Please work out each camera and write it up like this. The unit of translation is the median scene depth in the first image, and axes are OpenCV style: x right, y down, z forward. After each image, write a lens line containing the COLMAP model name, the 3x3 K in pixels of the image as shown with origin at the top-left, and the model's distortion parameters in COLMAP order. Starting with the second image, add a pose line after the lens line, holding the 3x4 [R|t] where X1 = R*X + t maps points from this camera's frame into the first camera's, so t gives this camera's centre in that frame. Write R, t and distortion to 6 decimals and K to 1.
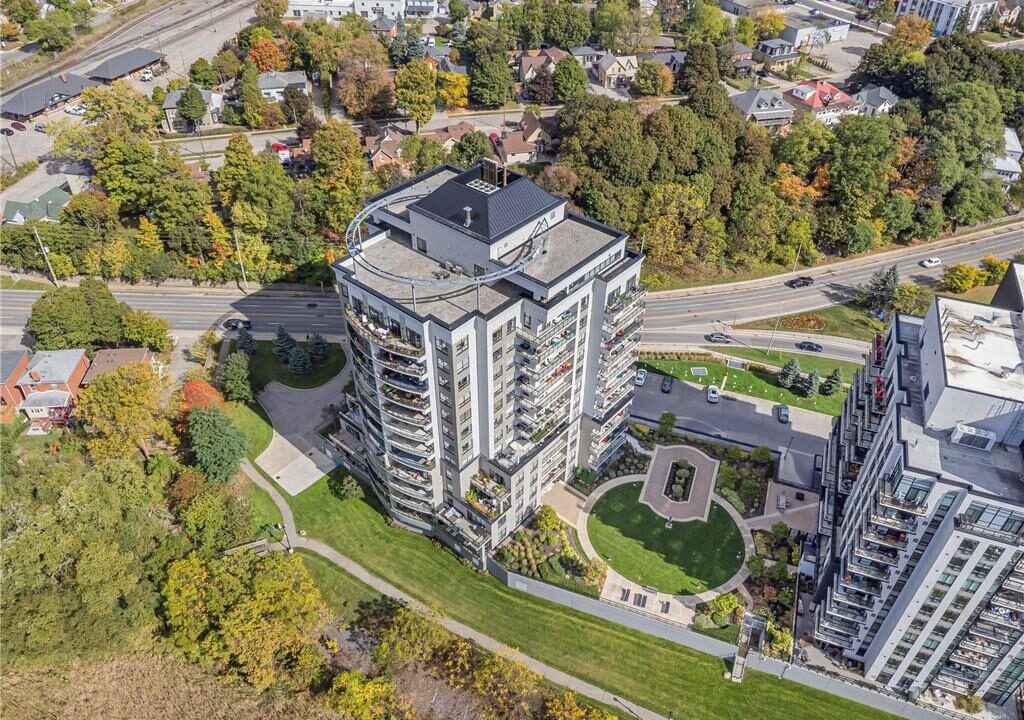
lens RADIAL K [[743.1, 0, 512.0], [0, 743.1, 360.0], [0, 0, 1]] dist [0.010971, -0.009723]
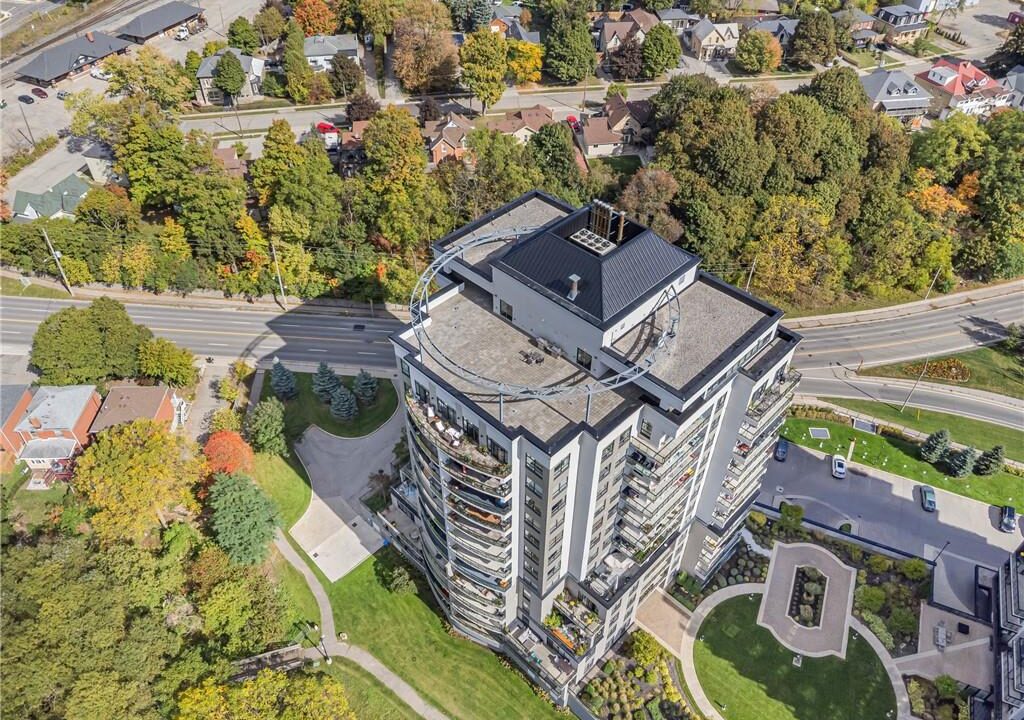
lens RADIAL K [[743.1, 0, 512.0], [0, 743.1, 360.0], [0, 0, 1]] dist [0.010971, -0.009723]
pose [[0.997837, 0.043695, -0.049121, -0.061410], [-0.040257, 0.996810, 0.068921, -0.127484], [0.051976, -0.066795, 0.996412, 0.188485]]
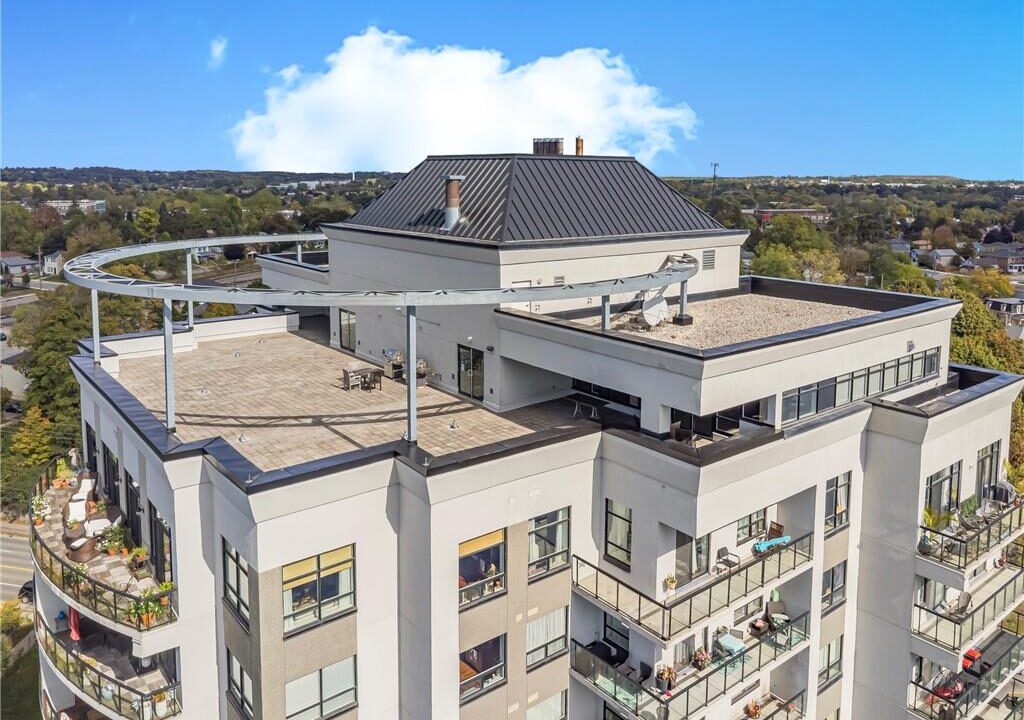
lens RADIAL K [[768.3, 0, 513.8], [0, 768.3, 257.7], [0, 0, 1]] dist [0.006117, 0.001131]
pose [[0.982769, 0.021627, -0.183567, 0.024167], [-0.119266, 0.832920, -0.540388, 0.011561], [0.141210, 0.552970, 0.821148, 0.549084]]
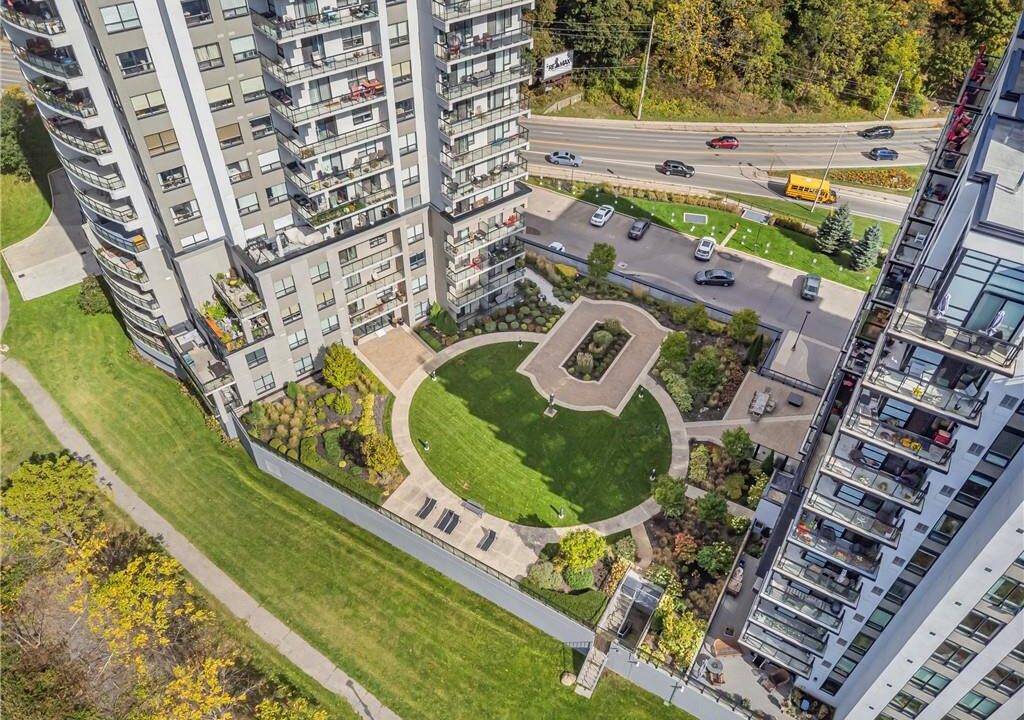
lens RADIAL K [[743.1, 0, 512.0], [0, 743.1, 360.0], [0, 0, 1]] dist [0.010971, -0.009723]
pose [[0.983476, 0.131998, -0.123901, 0.221757], [-0.123189, 0.989447, 0.076280, 0.126215], [0.132662, -0.059756, 0.989358, 0.376204]]
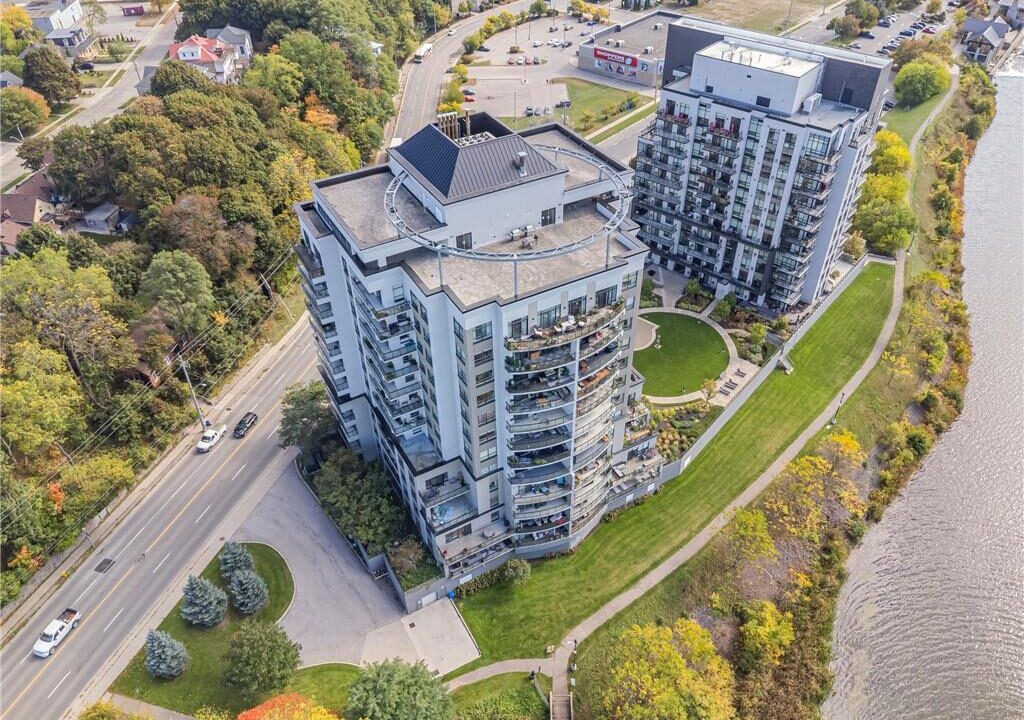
lens RADIAL K [[743.1, 0, 512.0], [0, 743.1, 360.0], [0, 0, 1]] dist [0.010971, -0.009723]
pose [[0.339980, -0.612567, 0.713565, -0.604349], [0.606843, 0.722552, 0.331150, -0.238755], [-0.718439, 0.320438, 0.617386, 0.422597]]
